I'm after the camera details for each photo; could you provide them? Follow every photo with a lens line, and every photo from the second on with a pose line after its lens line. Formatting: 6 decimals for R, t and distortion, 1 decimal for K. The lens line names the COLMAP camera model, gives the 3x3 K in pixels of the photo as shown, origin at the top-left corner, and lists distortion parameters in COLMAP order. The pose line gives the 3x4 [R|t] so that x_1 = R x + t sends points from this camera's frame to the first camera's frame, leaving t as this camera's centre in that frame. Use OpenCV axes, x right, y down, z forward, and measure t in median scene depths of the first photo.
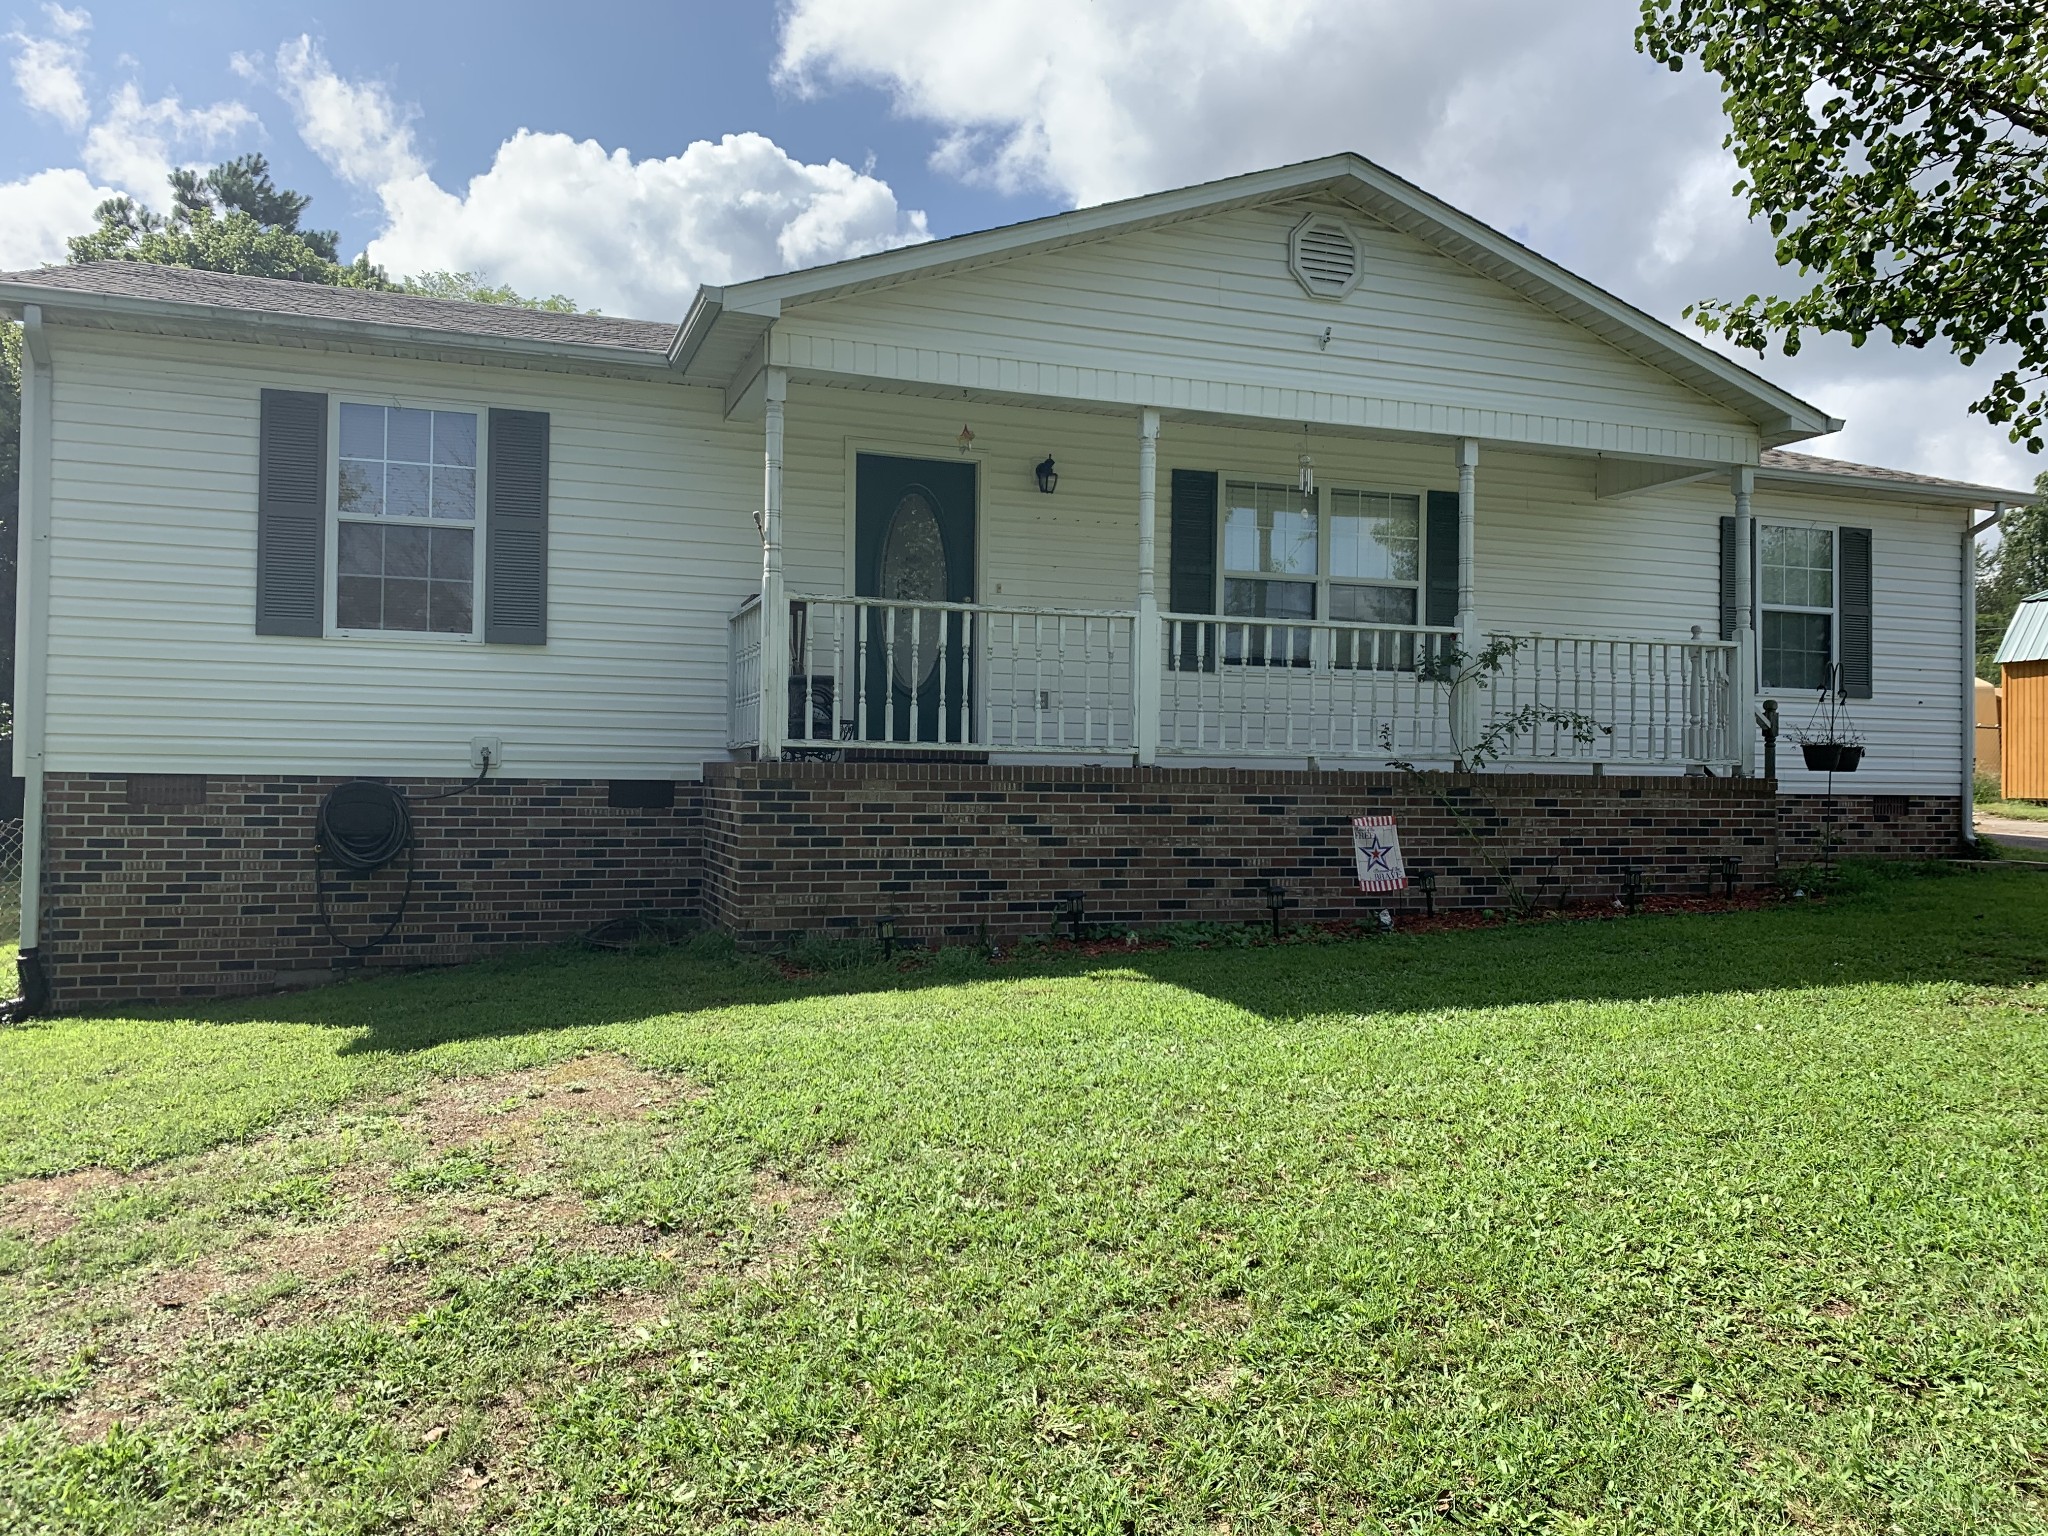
lens RADIAL K [[1576.2, 0, 1031.2], [0, 1576.2, 762.9], [0, 0, 1]] dist [0.031168, -0.033105]
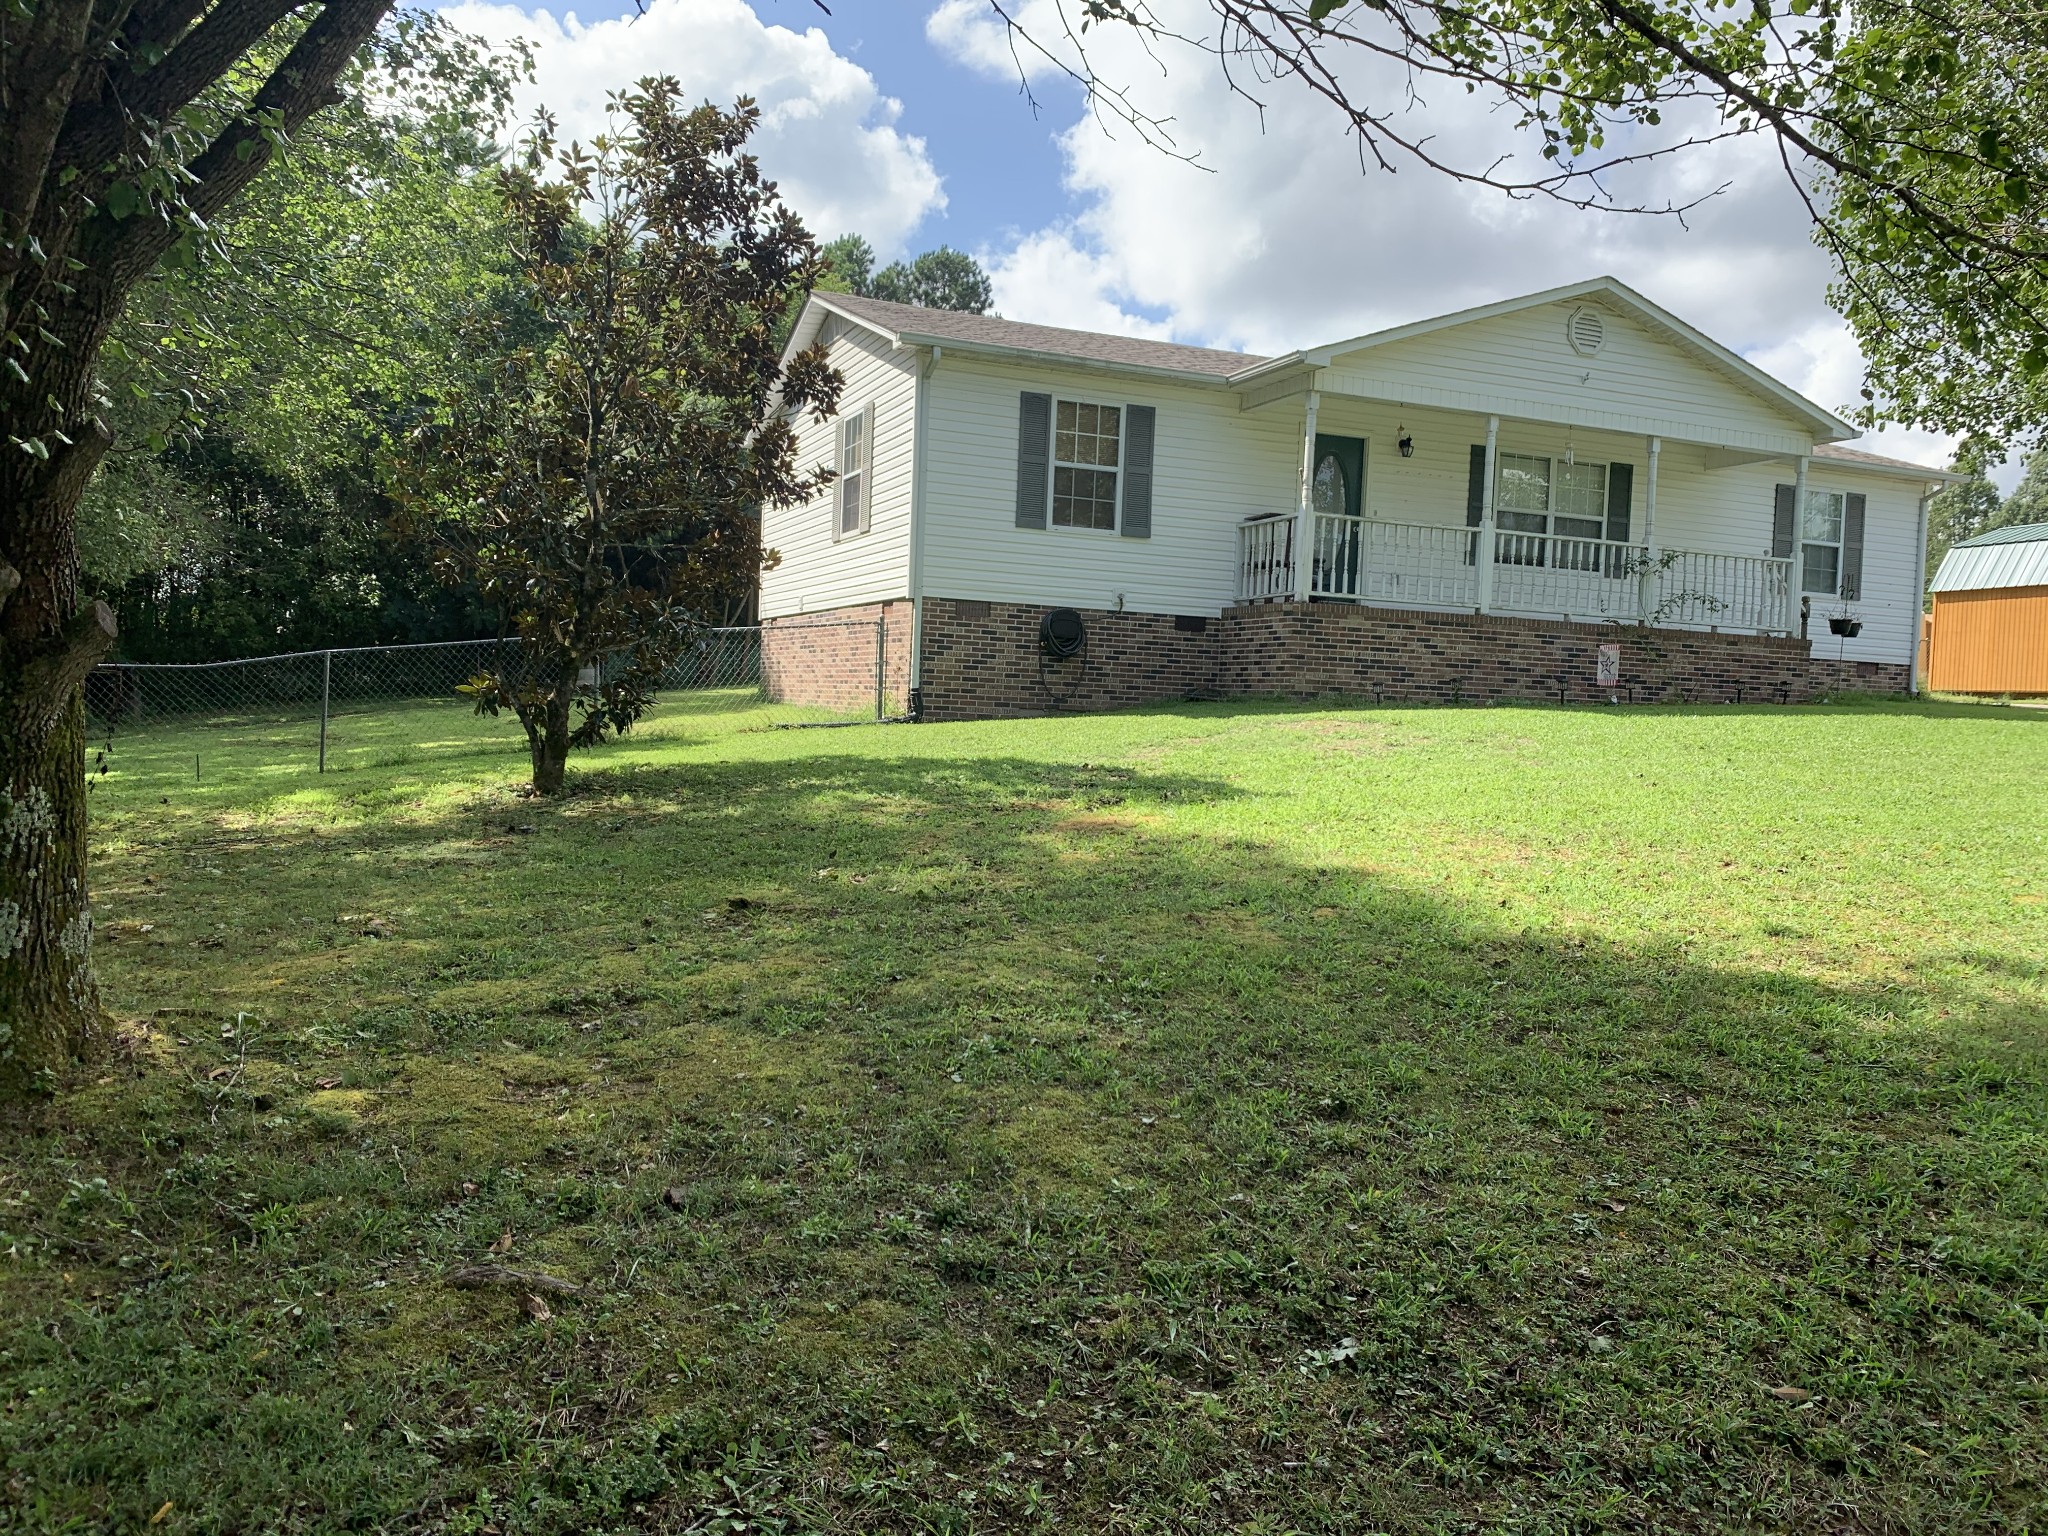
lens RADIAL K [[1576.2, 0, 1016.5], [0, 1576.2, 767.5], [0, 0, 1]] dist [0.031168, -0.033105]
pose [[0.998964, 0.028501, 0.035476, -0.479230], [-0.030250, 0.998301, 0.049792, 0.094751], [-0.033997, -0.050814, 0.998129, -0.741470]]
